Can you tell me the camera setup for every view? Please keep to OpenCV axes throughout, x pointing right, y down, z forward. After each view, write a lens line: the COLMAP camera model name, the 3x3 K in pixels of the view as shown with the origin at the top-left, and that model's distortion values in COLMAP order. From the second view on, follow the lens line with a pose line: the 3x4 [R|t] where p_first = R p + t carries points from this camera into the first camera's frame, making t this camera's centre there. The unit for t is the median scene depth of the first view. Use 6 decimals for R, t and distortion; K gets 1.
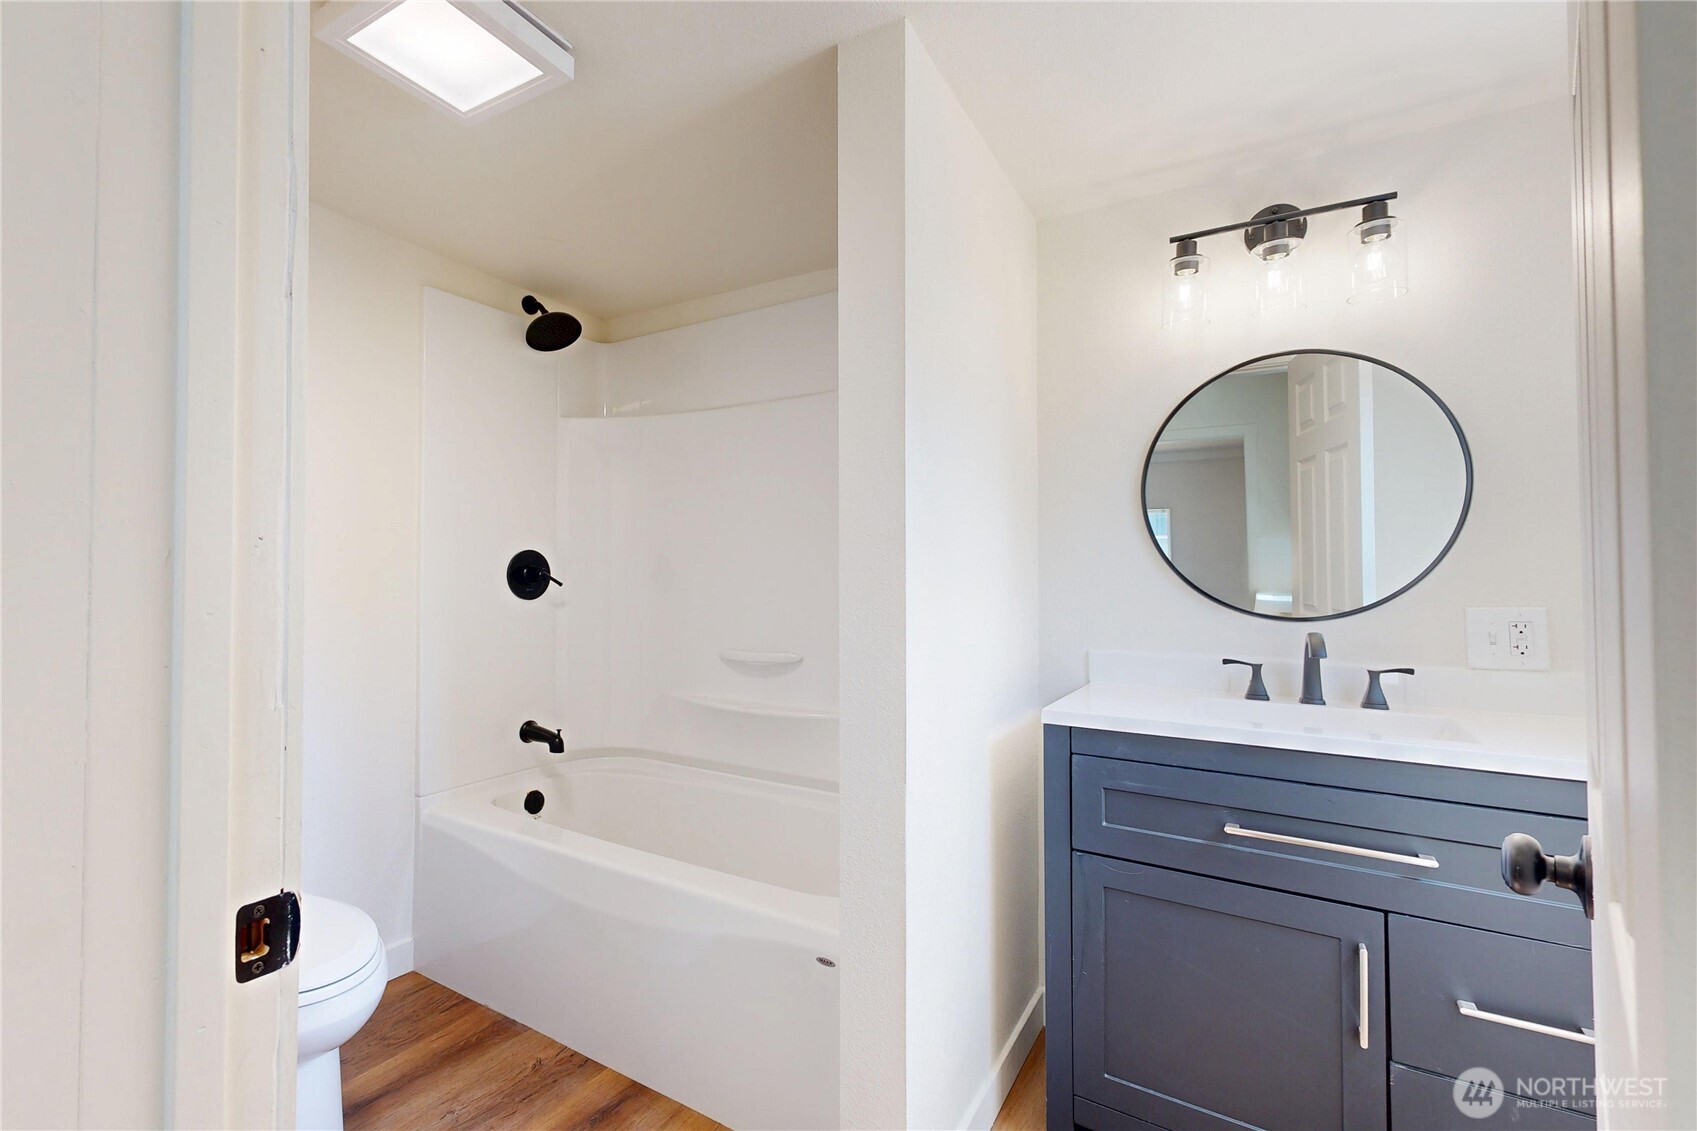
lens RADIAL K [[748.5, 0, 806.6], [0, 748.5, 549.1], [0, 0, 1]] dist [0.000468, -0.000060]
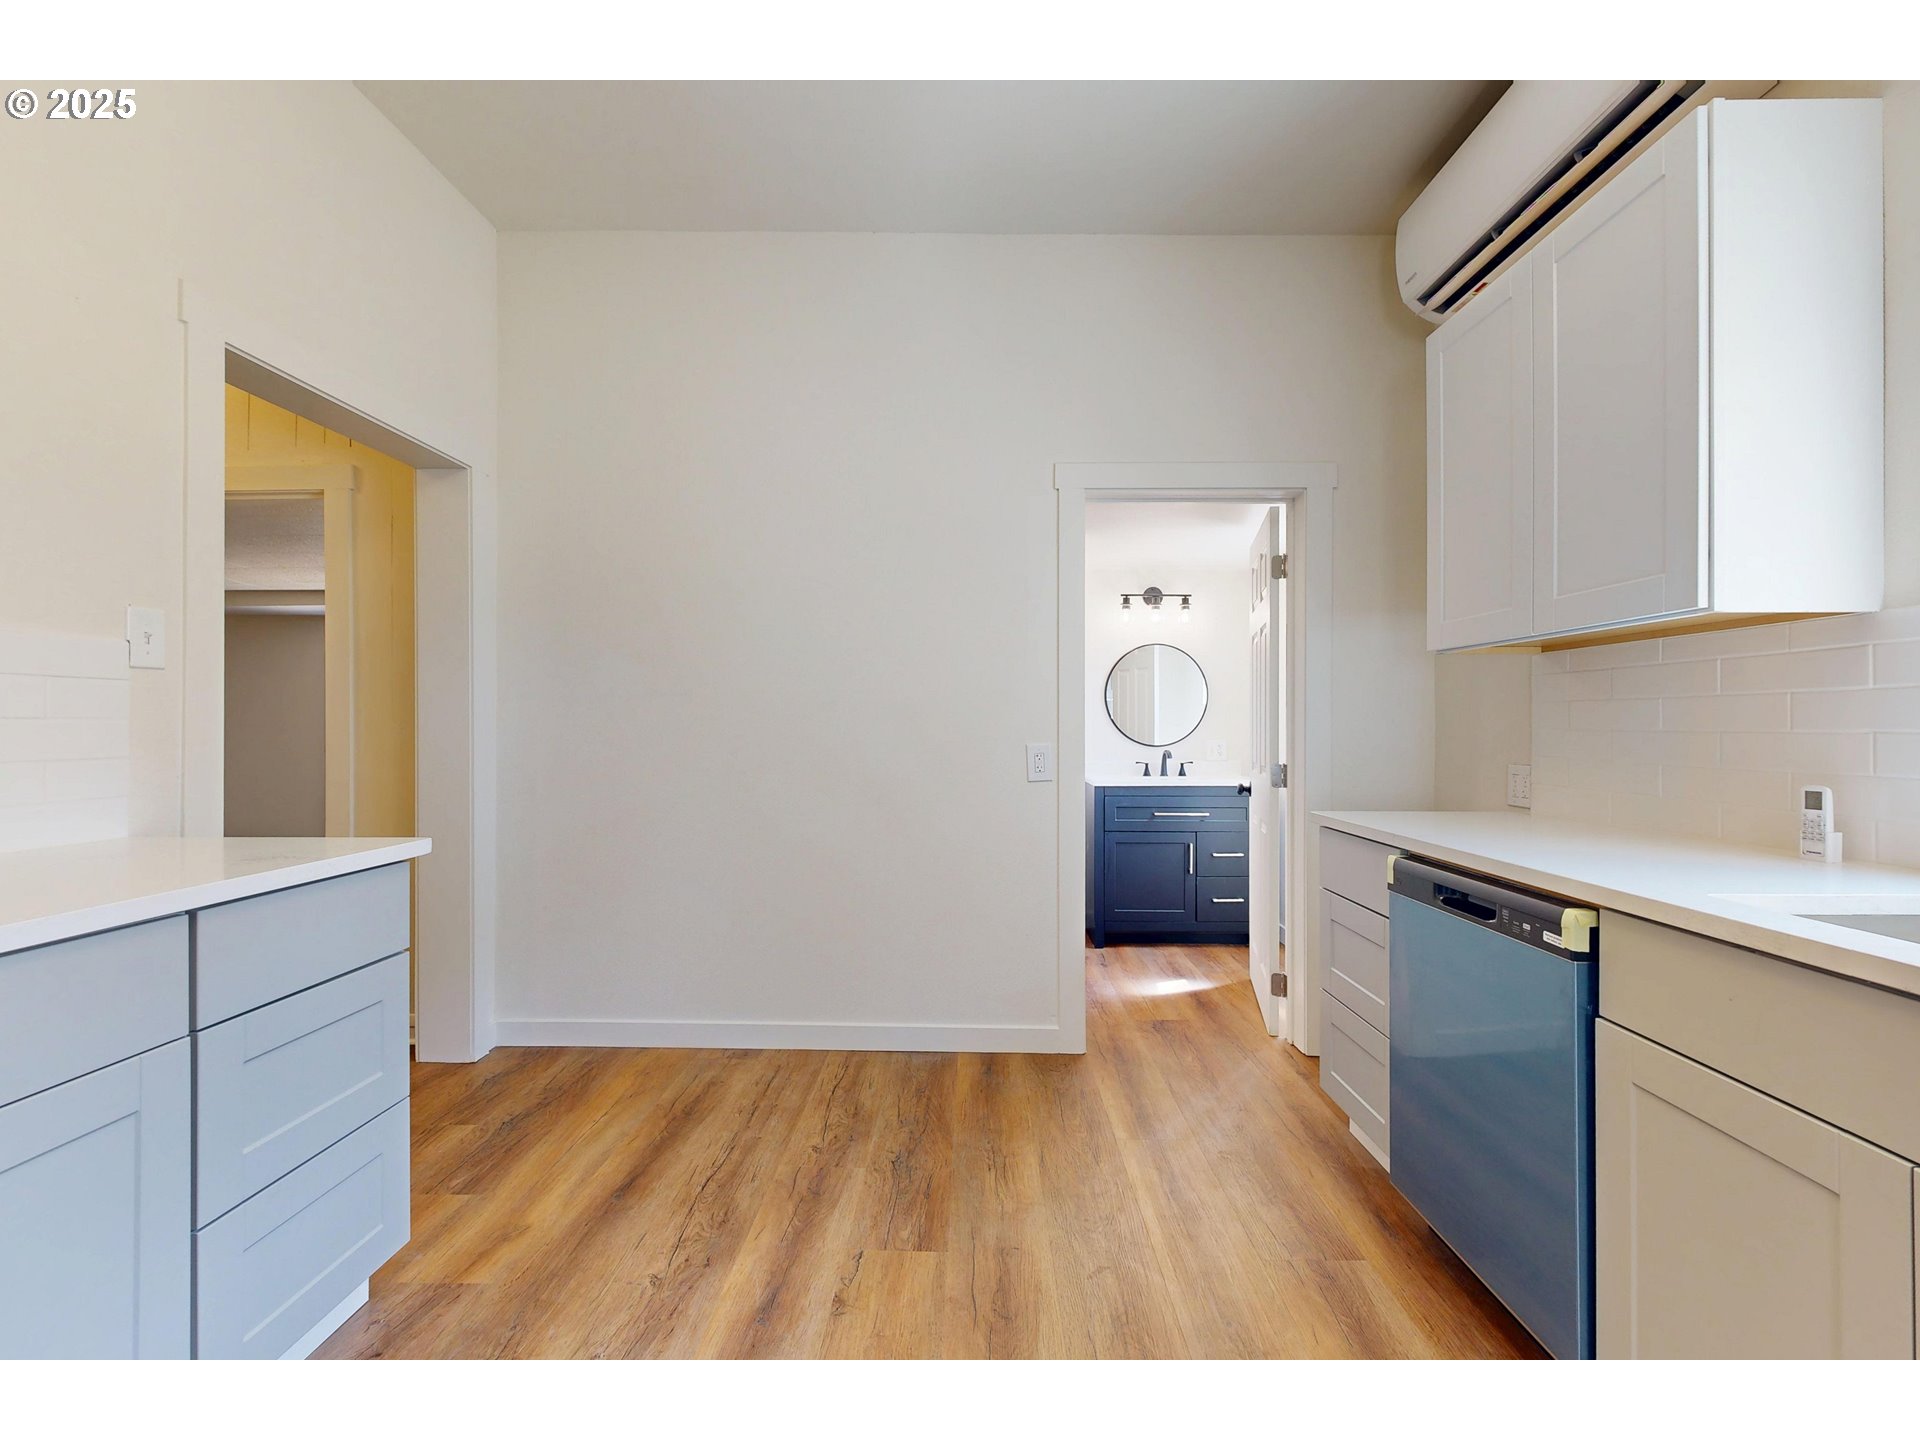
lens RADIAL K [[848.6, 0, 983.3], [0, 848.6, 703.2], [0, 0, 1]] dist [0.000148, 0.000086]
pose [[0.836747, 0.009781, 0.547502, -1.629714], [-0.011007, 0.999939, -0.001041, -0.048366], [-0.547479, -0.005155, 0.836803, -1.268546]]
